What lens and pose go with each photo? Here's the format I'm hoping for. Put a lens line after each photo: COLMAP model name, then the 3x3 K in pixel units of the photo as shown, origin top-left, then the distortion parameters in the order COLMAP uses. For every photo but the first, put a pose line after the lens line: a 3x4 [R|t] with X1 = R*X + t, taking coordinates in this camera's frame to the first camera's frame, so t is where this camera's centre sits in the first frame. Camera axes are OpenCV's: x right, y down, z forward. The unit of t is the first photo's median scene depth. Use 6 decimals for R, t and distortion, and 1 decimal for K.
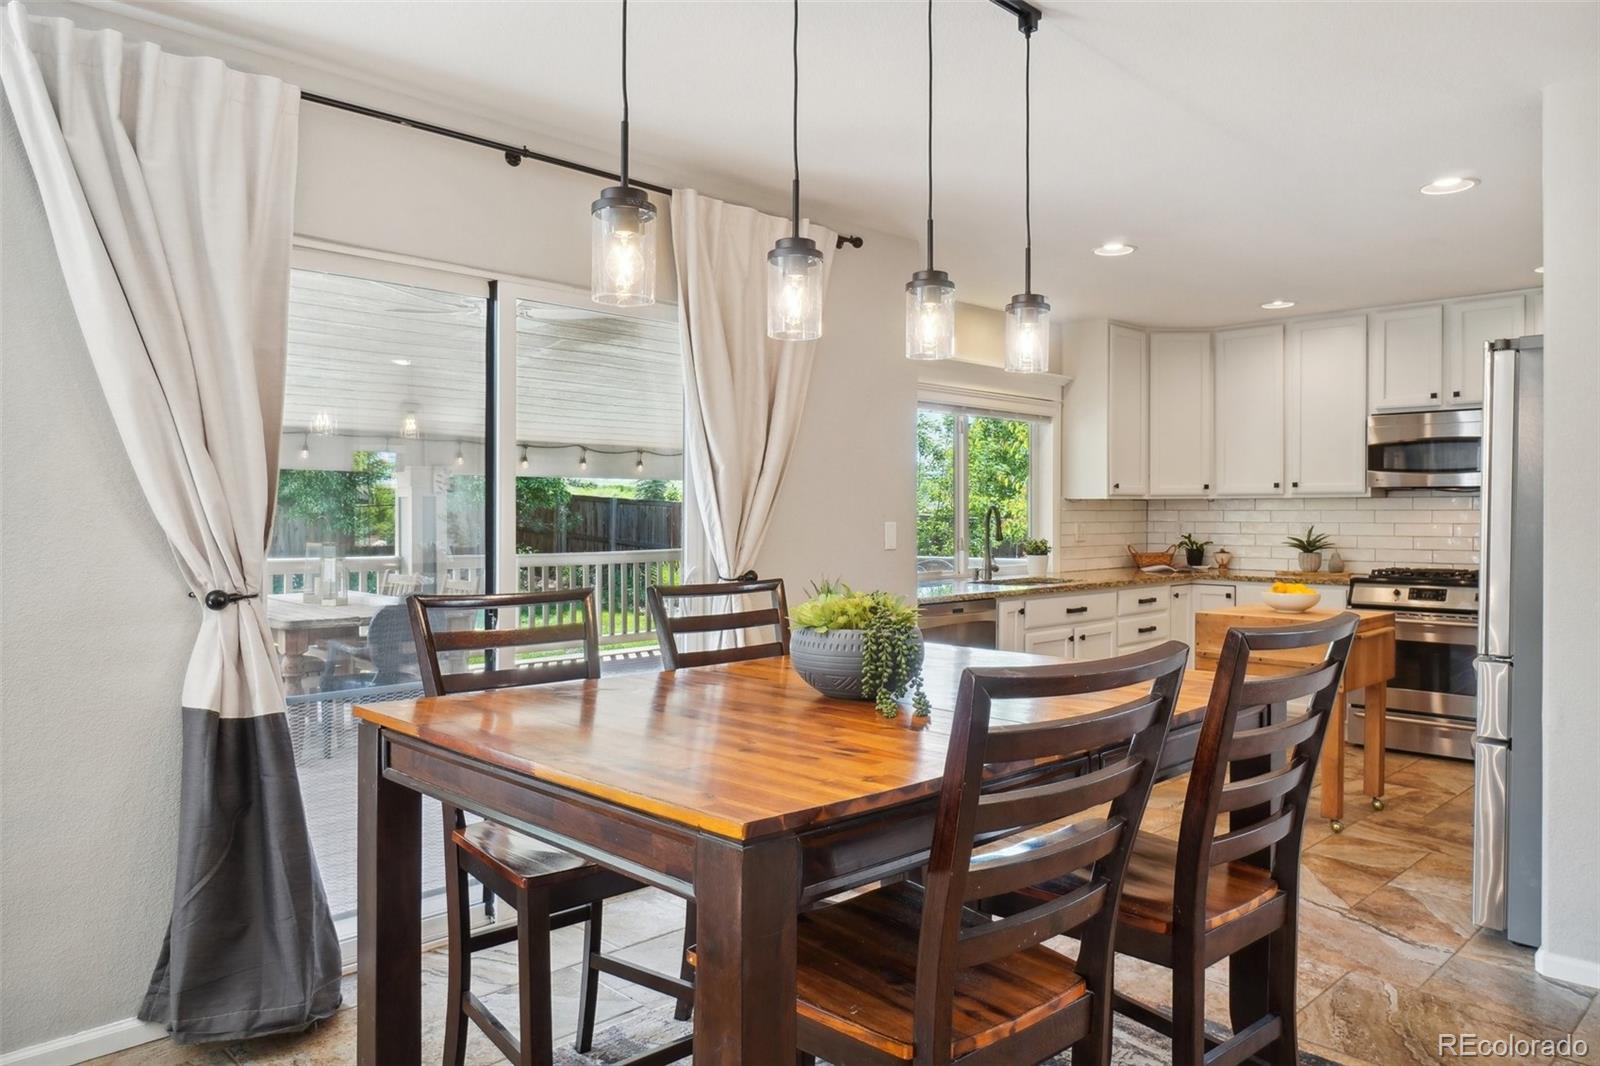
lens RADIAL K [[1106.0, 0, 799.1], [0, 1106.0, 522.5], [0, 0, 1]] dist [-0.001665, -0.000083]
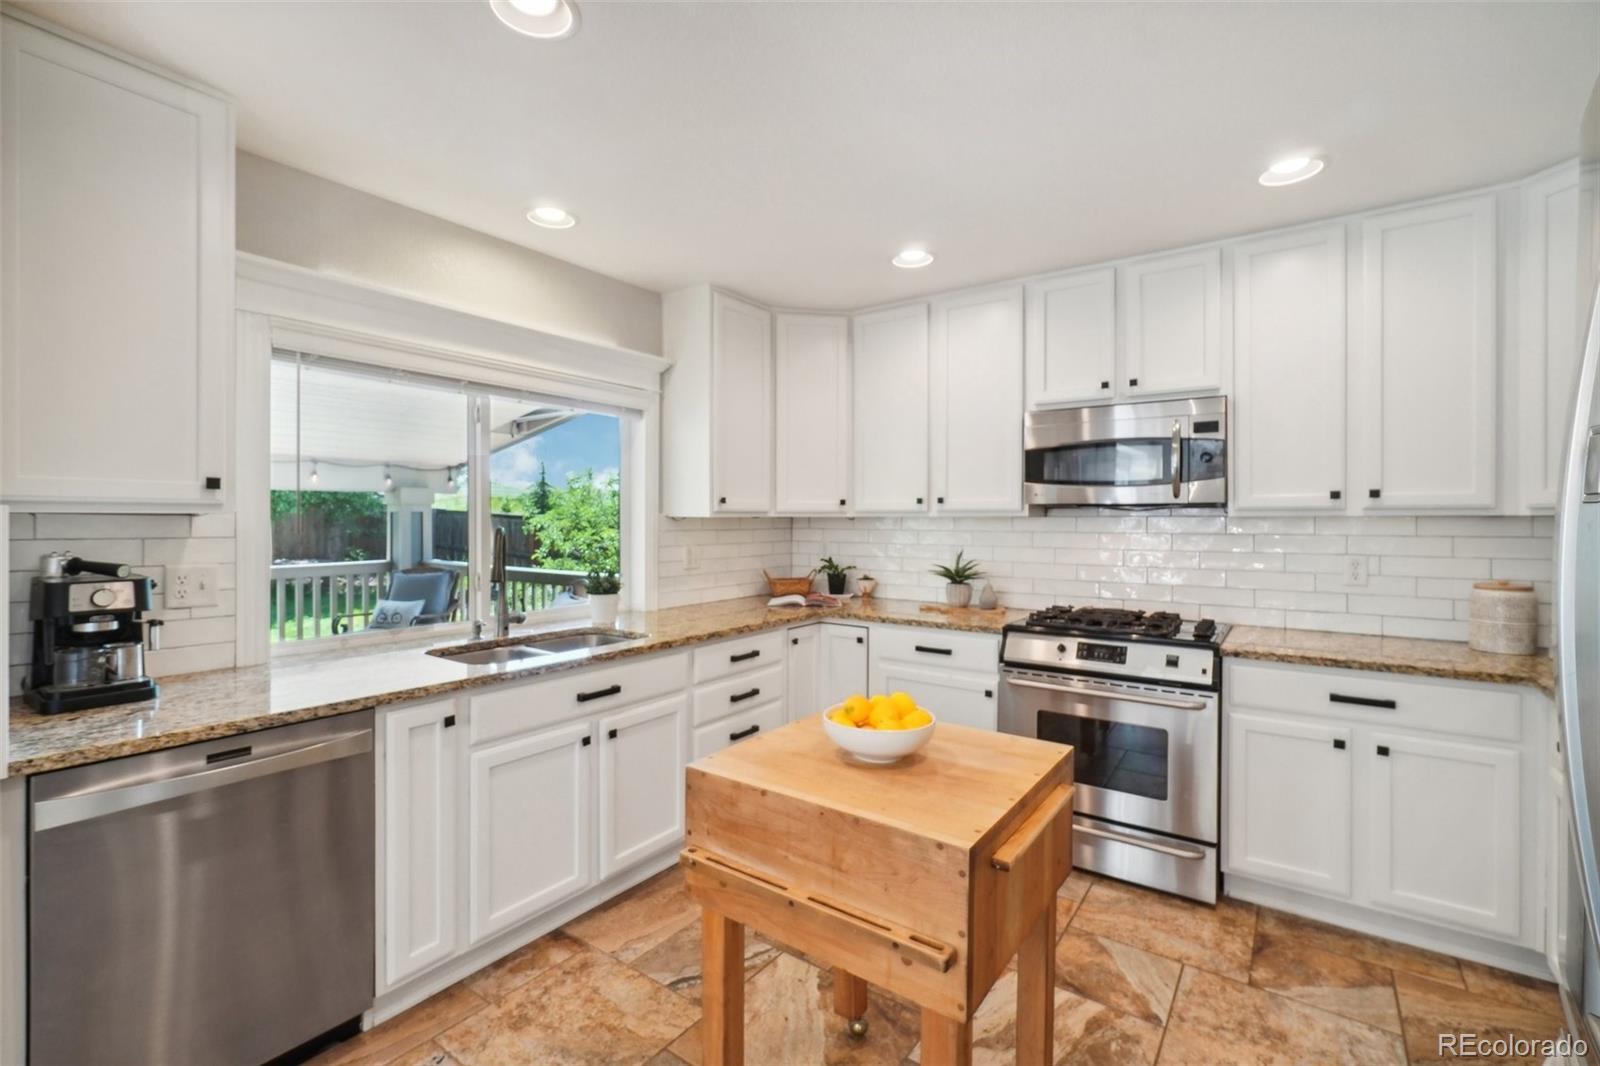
lens RADIAL K [[702.6, 0, 797.5], [0, 702.6, 520.6], [0, 0, 1]] dist [-0.014902, 0.005617]
pose [[0.986975, 0.002333, 0.160859, 0.261446], [-0.001637, 0.999989, -0.004456, -0.016715], [-0.160867, 0.004134, 0.986967, 0.507919]]
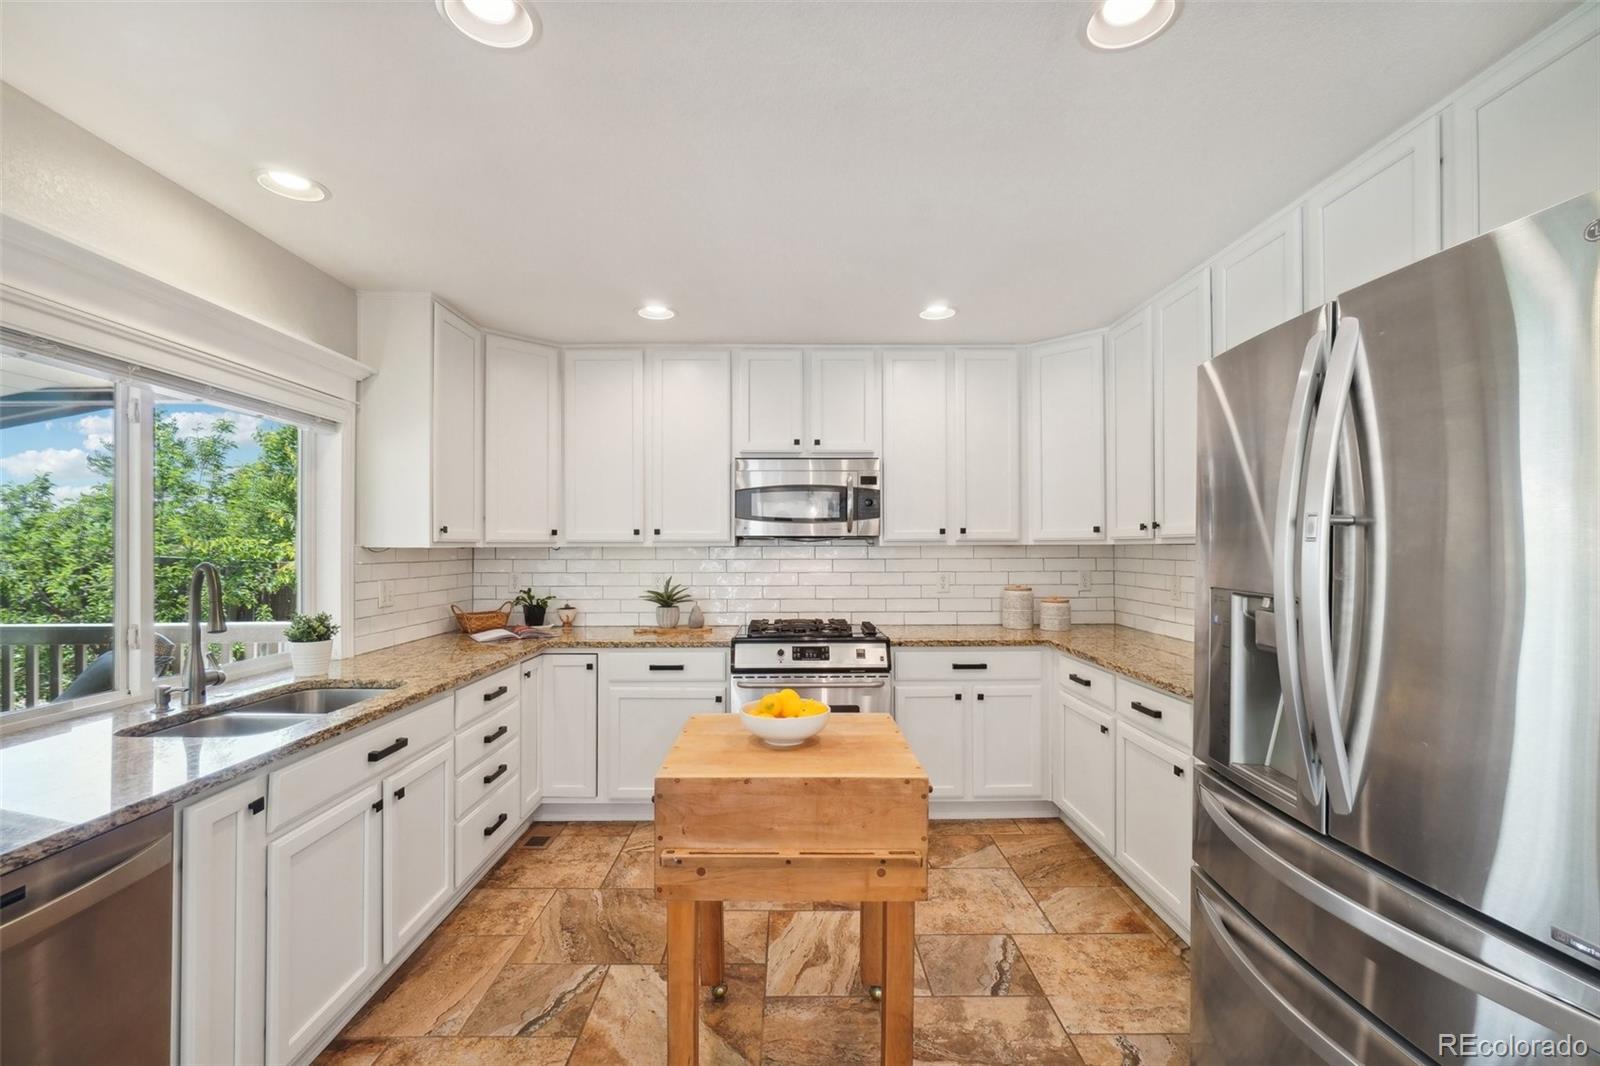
lens RADIAL K [[692.9, 0, 788.2], [0, 692.9, 542.8], [0, 0, 1]] dist [-0.010902, 0.000229]
pose [[0.699924, 0.004148, 0.714205, 0.125035], [0.006880, 0.999898, -0.012550, -0.017441], [-0.714184, 0.013697, 0.699824, 0.532734]]
